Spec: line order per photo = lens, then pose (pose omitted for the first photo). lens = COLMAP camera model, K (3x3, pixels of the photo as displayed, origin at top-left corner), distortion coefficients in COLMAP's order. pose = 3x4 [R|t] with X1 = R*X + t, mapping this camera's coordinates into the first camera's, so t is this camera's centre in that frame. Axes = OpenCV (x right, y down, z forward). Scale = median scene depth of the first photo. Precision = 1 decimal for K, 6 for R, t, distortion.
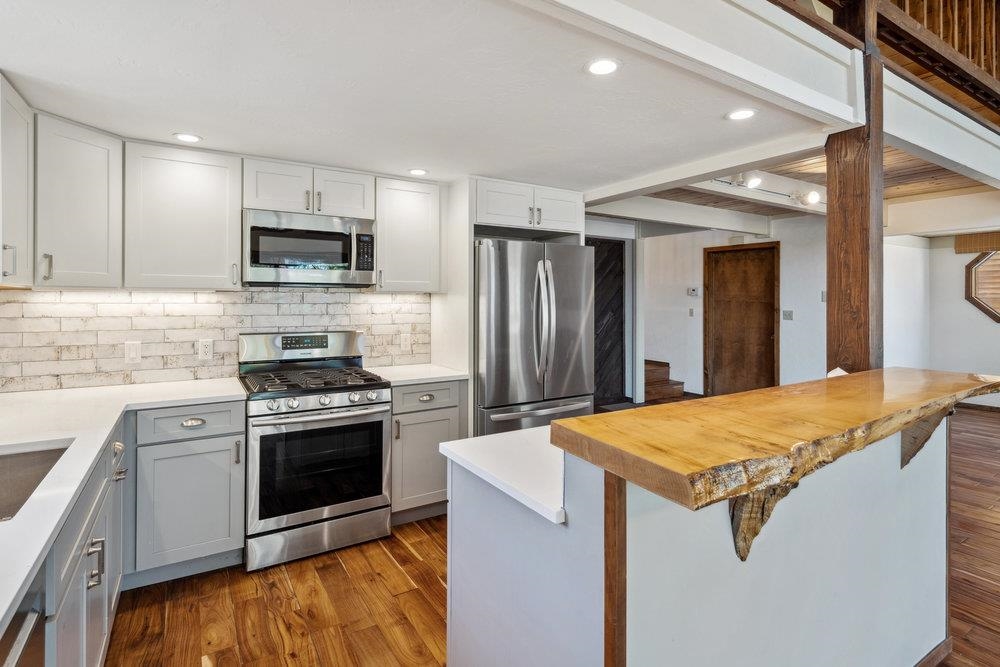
lens RADIAL K [[497.0, 0, 500.2], [0, 497.0, 297.2], [0, 0, 1]] dist [-0.001167, -0.001225]
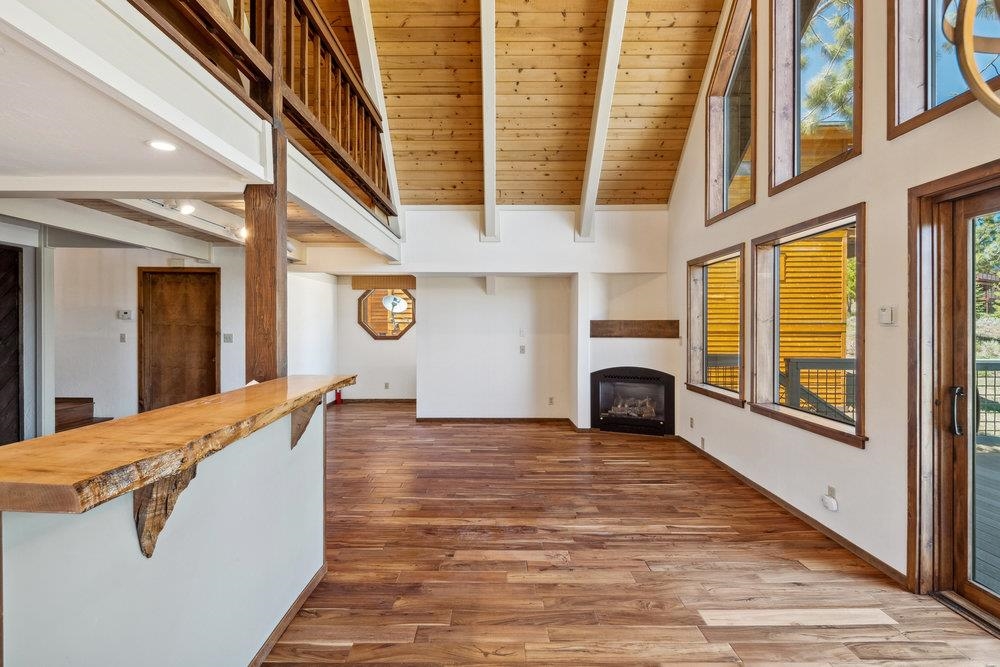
lens RADIAL K [[497.0, 0, 499.9], [0, 497.0, 325.6], [0, 0, 1]] dist [-0.001167, -0.001225]
pose [[0.534589, -0.004089, 0.845102, -0.016875], [-0.003605, 0.999968, 0.007119, -0.000934], [-0.845105, -0.006852, 0.534557, -0.145590]]
